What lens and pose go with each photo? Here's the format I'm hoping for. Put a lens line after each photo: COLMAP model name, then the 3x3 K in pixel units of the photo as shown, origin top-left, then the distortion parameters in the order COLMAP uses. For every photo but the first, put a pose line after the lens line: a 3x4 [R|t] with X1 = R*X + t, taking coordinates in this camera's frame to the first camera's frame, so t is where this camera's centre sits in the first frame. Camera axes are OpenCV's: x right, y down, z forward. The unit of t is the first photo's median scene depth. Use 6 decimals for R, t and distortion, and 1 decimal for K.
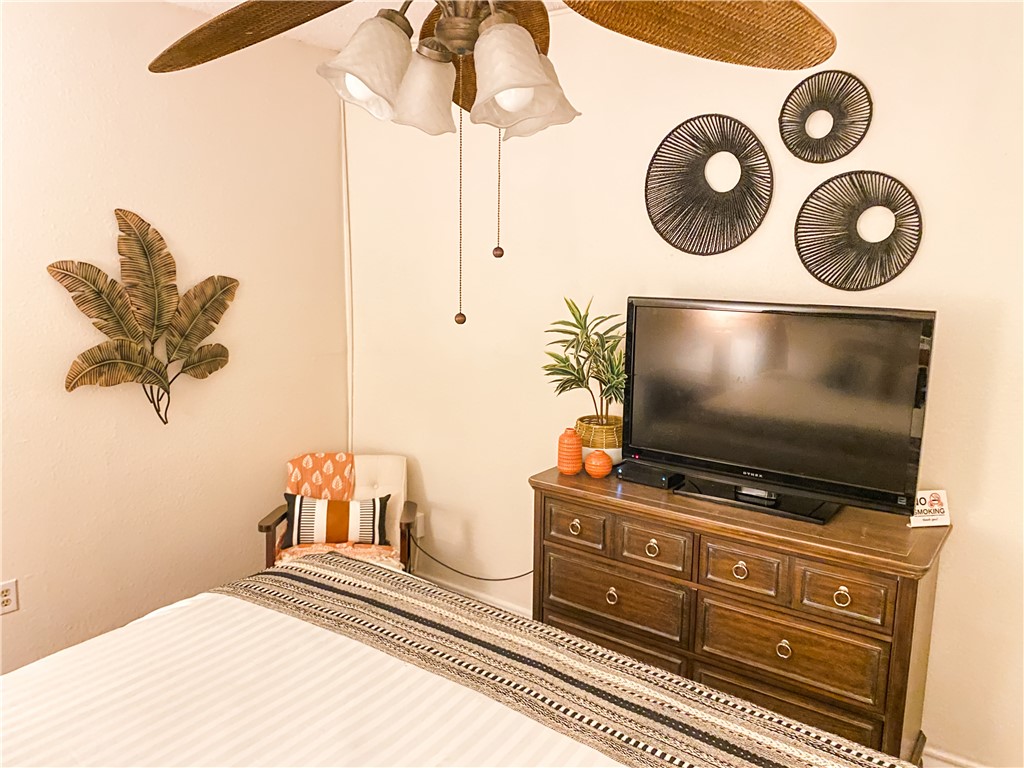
lens RADIAL K [[778.8, 0, 512.0], [0, 778.8, 384.0], [0, 0, 1]] dist [0.098009, -0.150332]
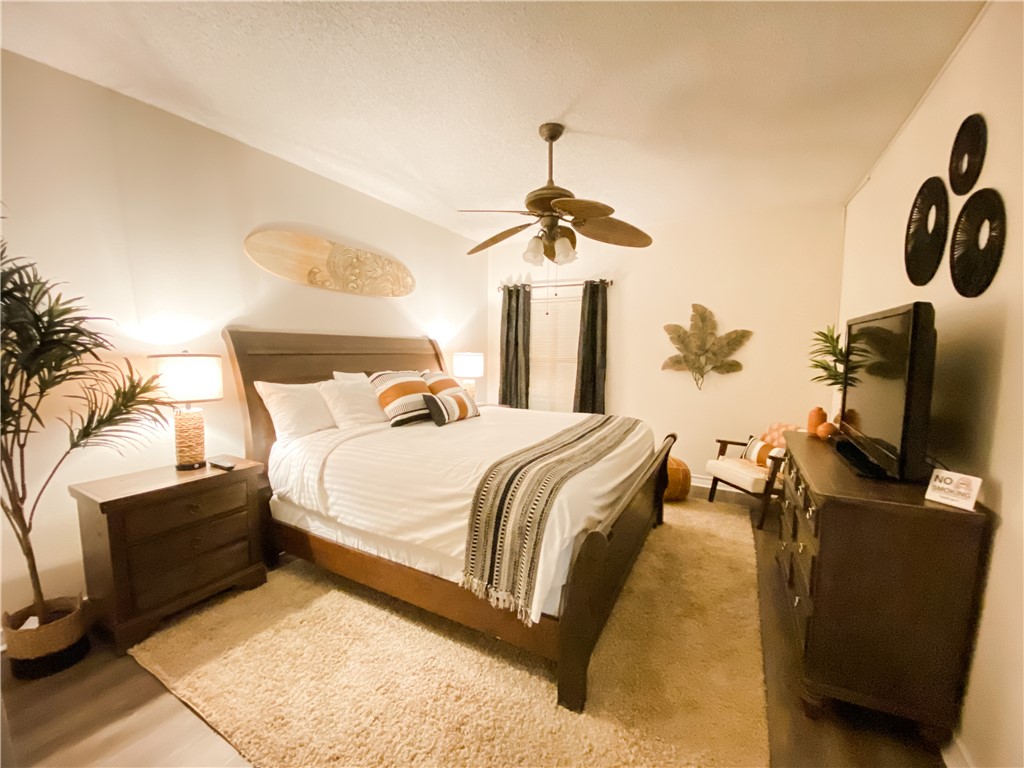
lens RADIAL K [[412.8, 0, 509.7], [0, 412.8, 387.0], [0, 0, 1]] dist [0.041516, -0.030789]
pose [[0.131907, 0.079382, -0.988078, 0.807945], [-0.173541, 0.983243, 0.055826, 0.077558], [0.975953, 0.164108, 0.143473, 0.254533]]
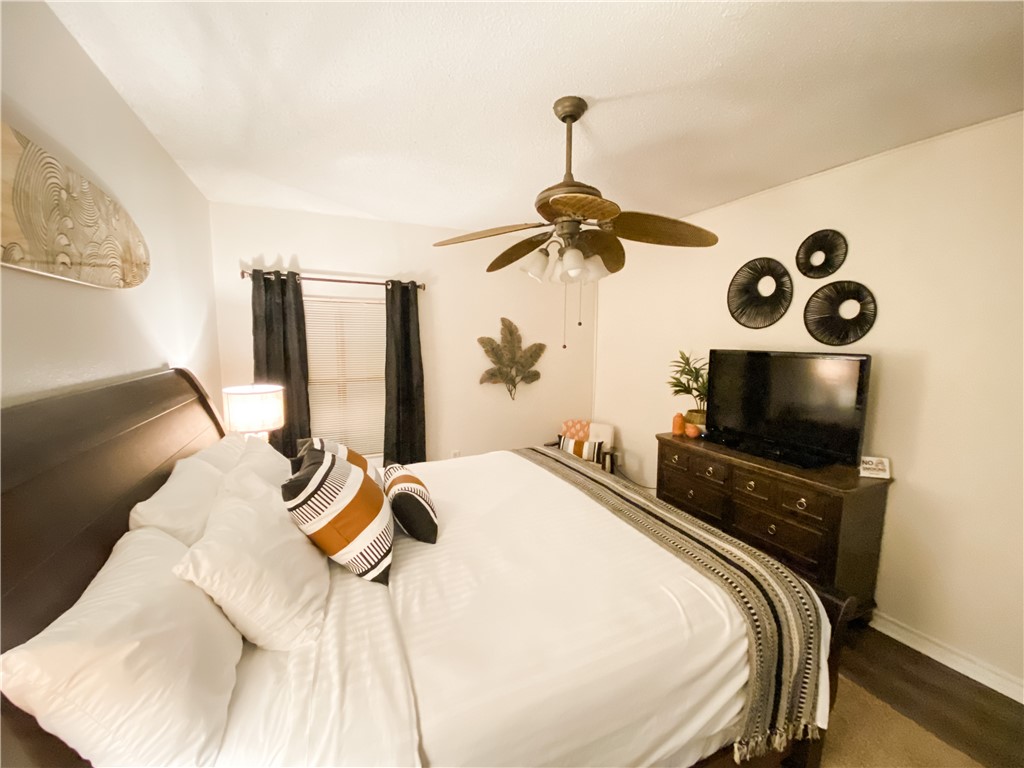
lens RADIAL K [[412.8, 0, 509.7], [0, 412.8, 387.0], [0, 0, 1]] dist [0.041516, -0.030789]
pose [[0.868268, 0.046128, -0.493947, 0.223587], [-0.070798, 0.996998, -0.031343, 0.053729], [0.491018, 0.062185, 0.868927, -0.183816]]
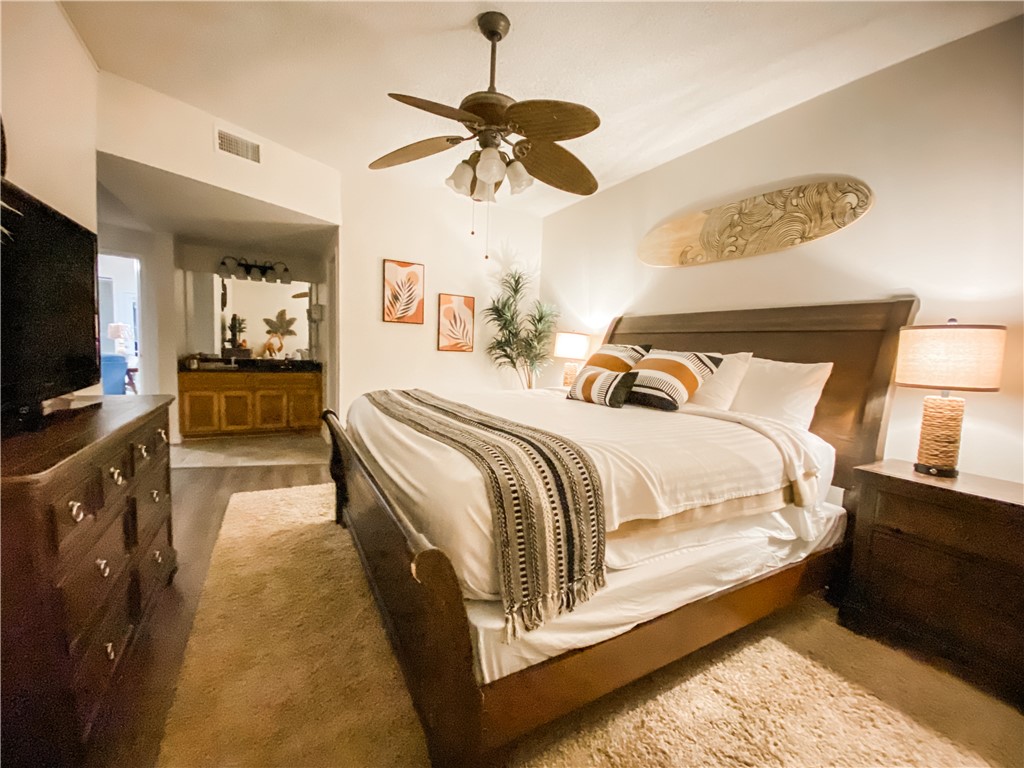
lens RADIAL K [[412.8, 0, 509.7], [0, 412.8, 387.0], [0, 0, 1]] dist [0.041516, -0.030789]
pose [[-0.915406, -0.092799, 0.391690, -0.336197], [0.007792, 0.968796, 0.247738, 0.005742], [-0.402457, 0.229833, -0.886118, 1.051598]]
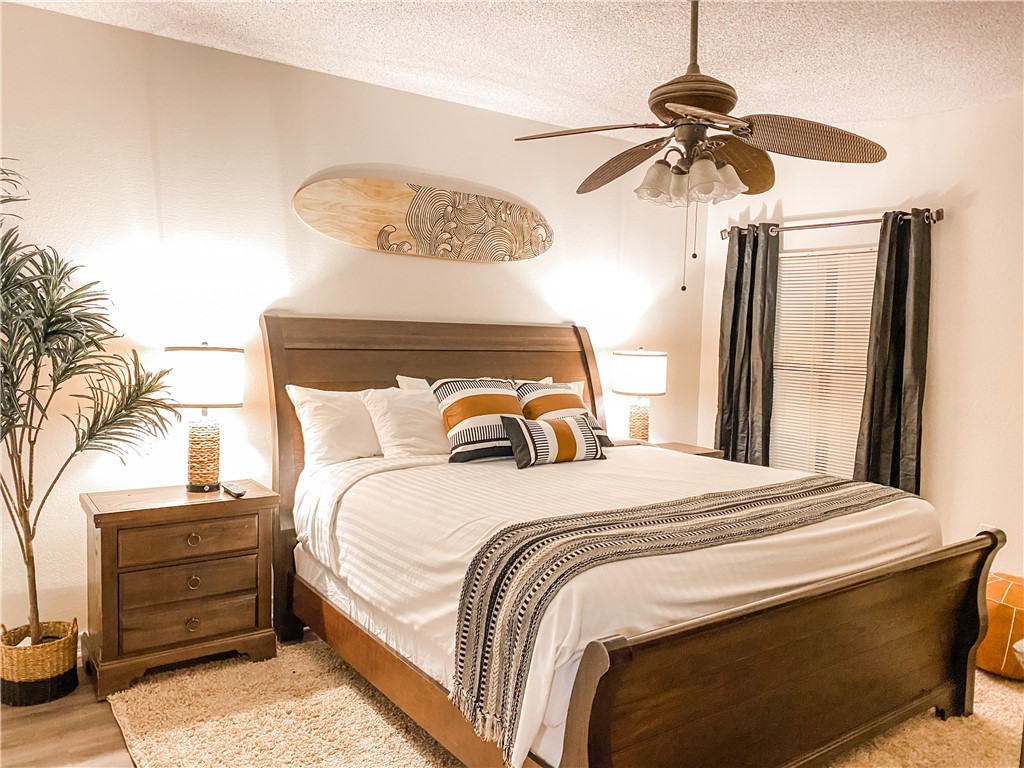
lens RADIAL K [[778.8, 0, 512.0], [0, 778.8, 384.0], [0, 0, 1]] dist [0.098009, -0.150332]
pose [[-0.309310, 0.043524, -0.949965, 0.927074], [-0.188142, 0.976405, 0.105995, 0.011925], [0.932164, 0.211514, -0.293823, 0.536293]]
